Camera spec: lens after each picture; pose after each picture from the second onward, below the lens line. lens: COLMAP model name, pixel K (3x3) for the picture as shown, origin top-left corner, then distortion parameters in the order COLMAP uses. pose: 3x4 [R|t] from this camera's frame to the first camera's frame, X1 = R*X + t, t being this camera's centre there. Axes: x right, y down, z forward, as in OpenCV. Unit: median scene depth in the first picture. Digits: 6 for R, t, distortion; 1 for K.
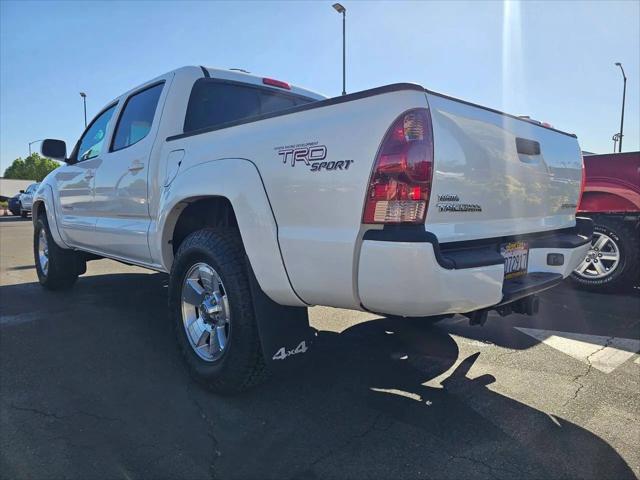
lens RADIAL K [[430.4, 0, 321.9], [0, 430.4, 235.4], [0, 0, 1]] dist [0.053673, -0.048220]
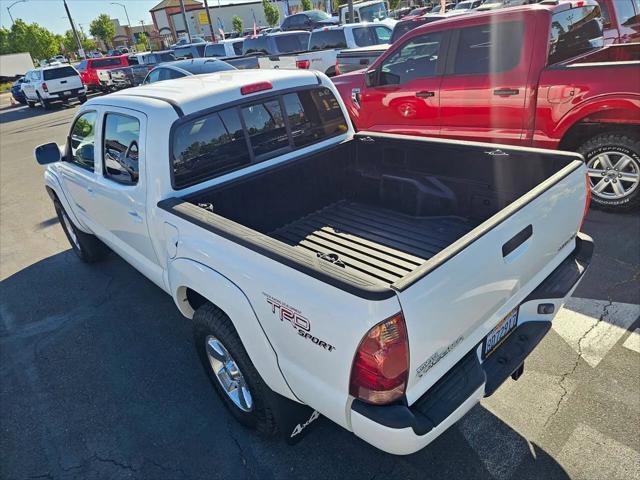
lens RADIAL K [[430.4, 0, 319.2], [0, 430.4, 236.3], [0, 0, 1]] dist [0.053673, -0.048220]
pose [[0.991466, -0.101929, -0.081271, 0.076622], [0.124435, 0.925822, 0.356887, -0.419260], [0.038865, -0.363955, 0.930605, 0.053503]]
